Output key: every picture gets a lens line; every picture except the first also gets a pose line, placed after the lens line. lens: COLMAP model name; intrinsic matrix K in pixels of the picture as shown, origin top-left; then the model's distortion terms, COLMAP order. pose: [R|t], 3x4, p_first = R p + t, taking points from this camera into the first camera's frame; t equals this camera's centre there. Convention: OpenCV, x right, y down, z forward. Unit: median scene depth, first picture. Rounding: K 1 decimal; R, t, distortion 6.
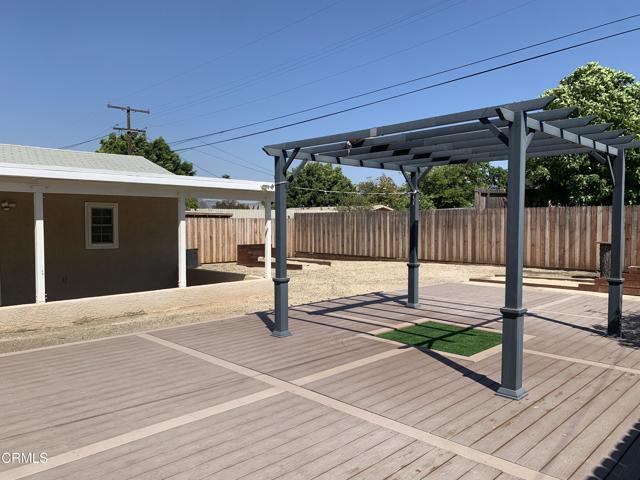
lens RADIAL K [[478.8, 0, 315.0], [0, 478.8, 240.7], [0, 0, 1]] dist [0.007991, -0.030327]
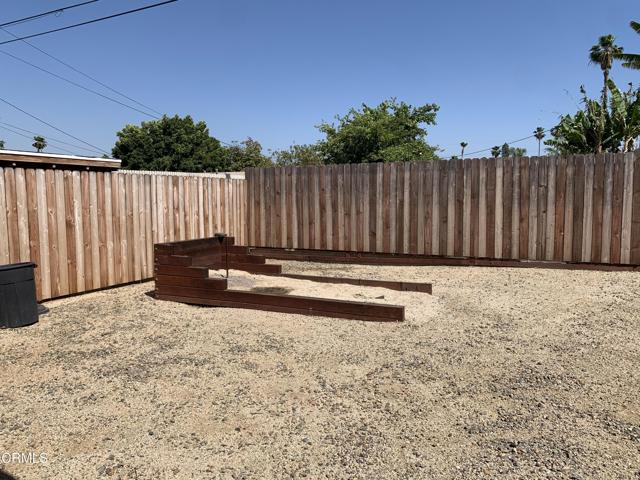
lens RADIAL K [[478.8, 0, 310.7], [0, 478.8, 234.0], [0, 0, 1]] dist [0.007991, -0.030327]
pose [[0.944704, -0.033822, 0.326175, -0.172334], [0.020240, 0.998784, 0.044945, -0.013283], [-0.327299, -0.035858, 0.944240, 0.632330]]
